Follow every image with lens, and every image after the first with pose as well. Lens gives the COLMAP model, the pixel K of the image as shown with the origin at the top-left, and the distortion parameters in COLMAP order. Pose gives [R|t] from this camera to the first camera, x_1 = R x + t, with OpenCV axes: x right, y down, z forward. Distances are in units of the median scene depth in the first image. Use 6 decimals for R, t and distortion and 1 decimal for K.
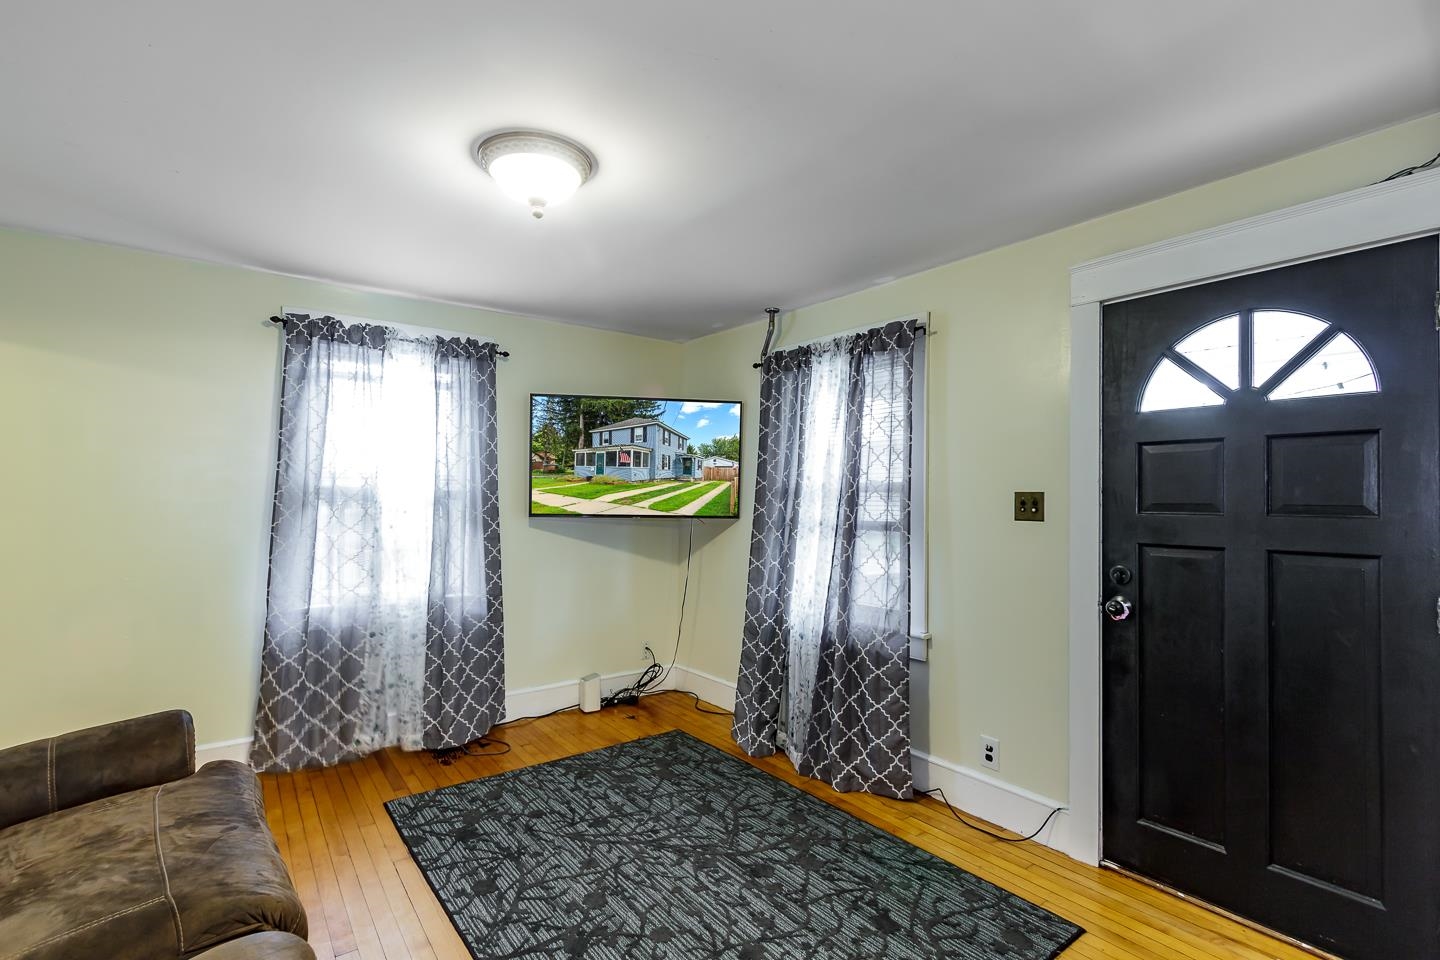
lens RADIAL K [[668.5, 0, 718.6], [0, 668.5, 483.5], [0, 0, 1]] dist [0.004212, -0.002004]
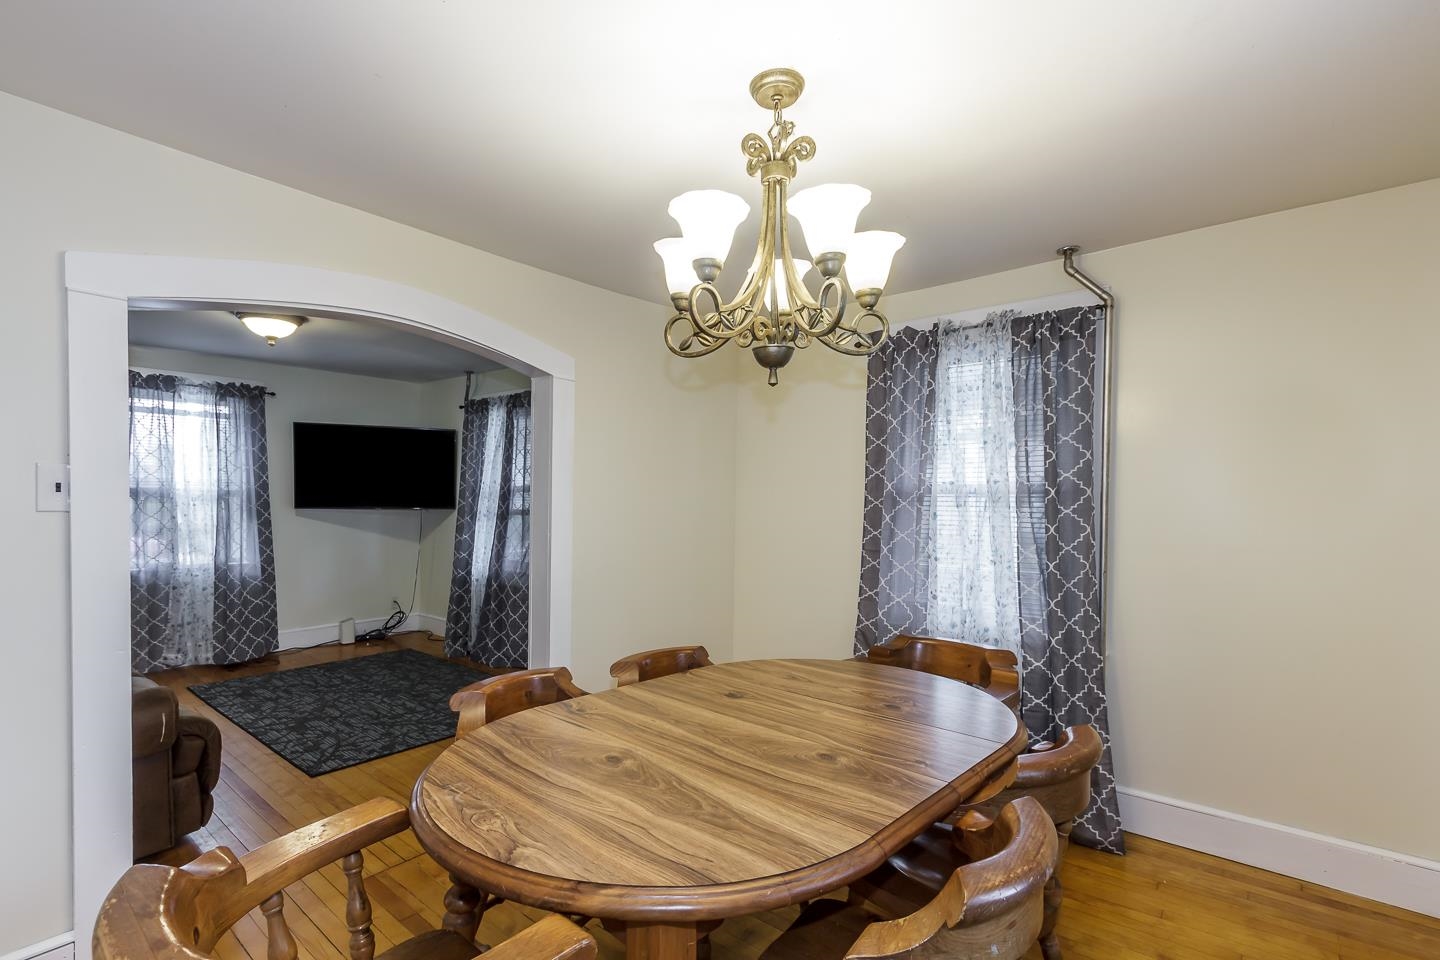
lens RADIAL K [[668.5, 0, 712.1], [0, 668.5, 511.1], [0, 0, 1]] dist [0.004212, -0.002004]
pose [[0.974883, -0.005634, 0.222647, 0.310623], [-0.004659, 0.998945, 0.045679, -0.016522], [-0.222670, -0.045569, 0.973828, -0.684277]]
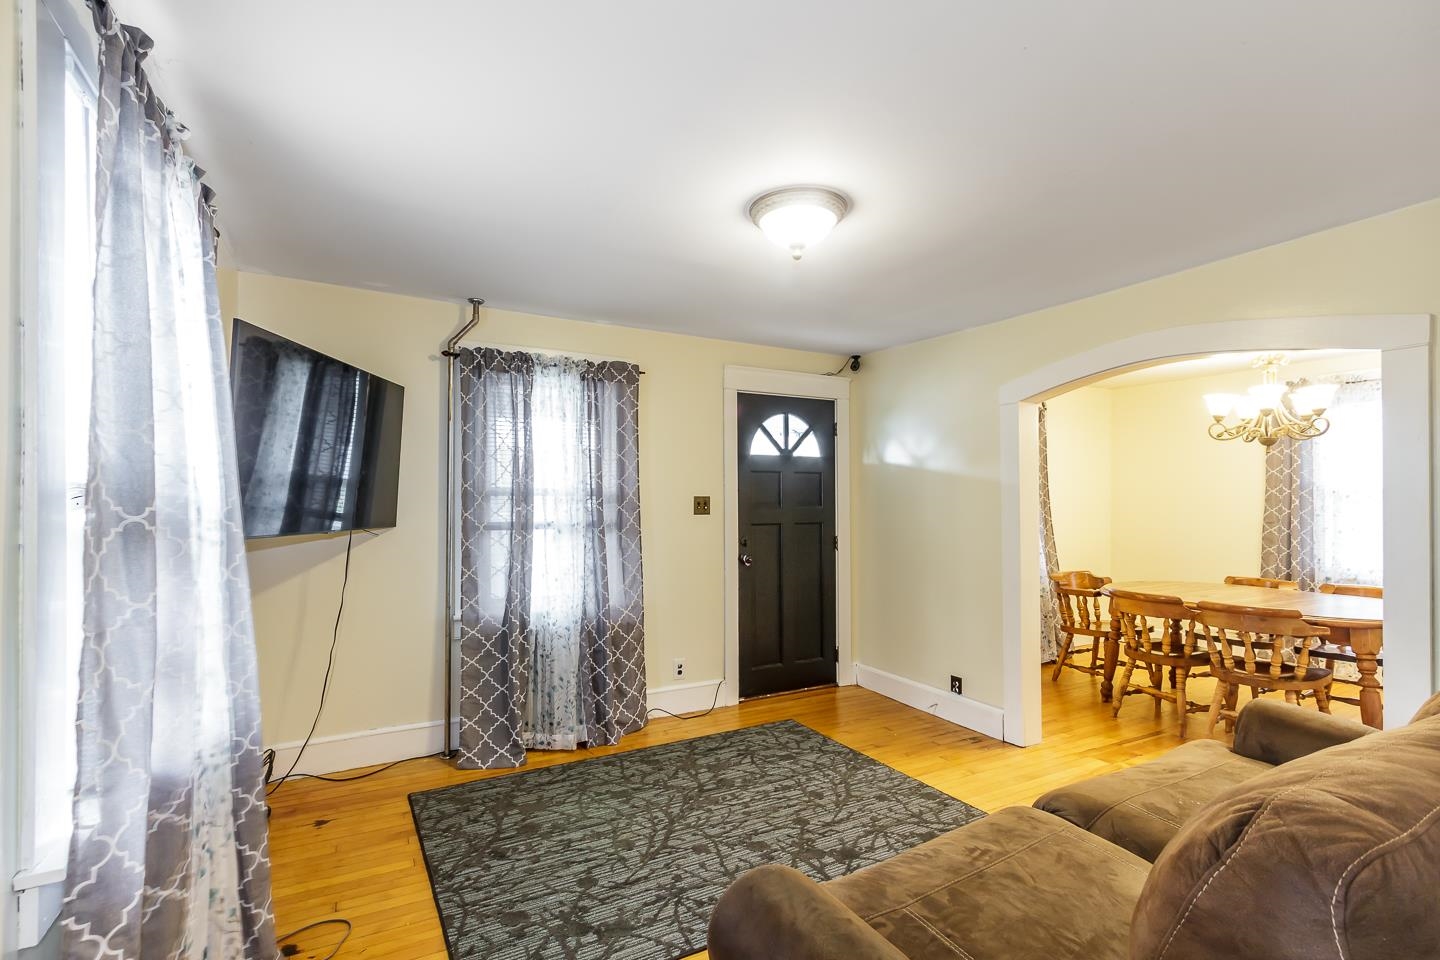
lens RADIAL K [[668.5, 0, 688.7], [0, 668.5, 503.4], [0, 0, 1]] dist [0.004212, -0.002004]
pose [[0.153379, -0.013799, 0.988071, -0.882718], [-0.019089, 0.999675, 0.016924, 0.001996], [-0.987983, -0.021458, 0.153065, 0.620783]]
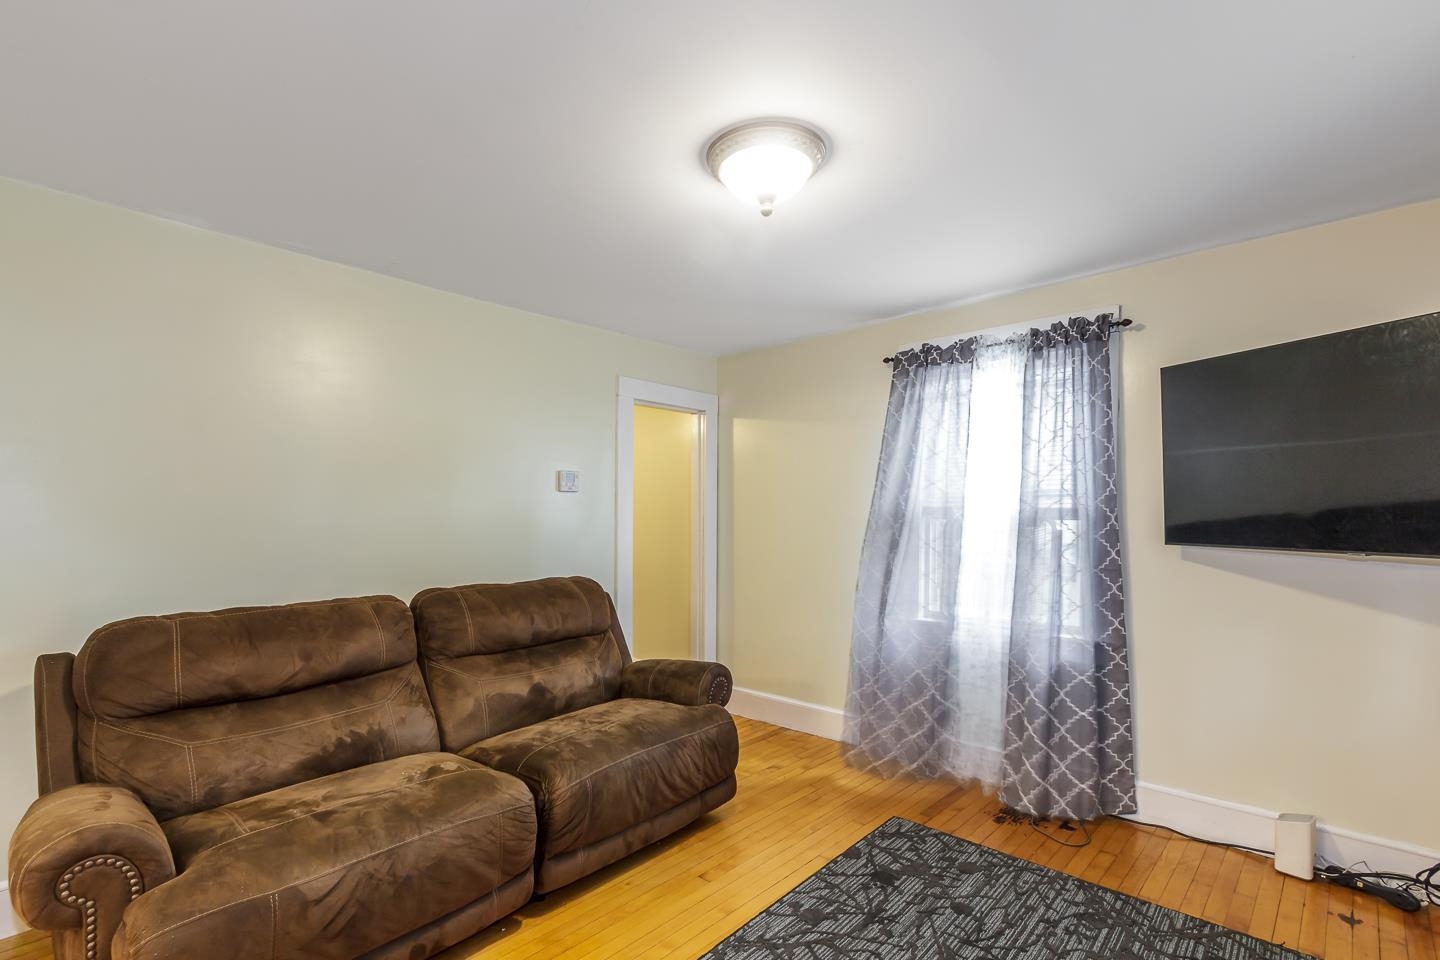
lens RADIAL K [[668.5, 0, 675.0], [0, 668.5, 522.0], [0, 0, 1]] dist [0.004212, -0.002004]
pose [[0.138943, 0.006098, -0.990282, 0.392463], [0.022156, 0.999712, 0.009264, 0.009635], [0.990052, -0.023228, 0.138768, 0.455791]]
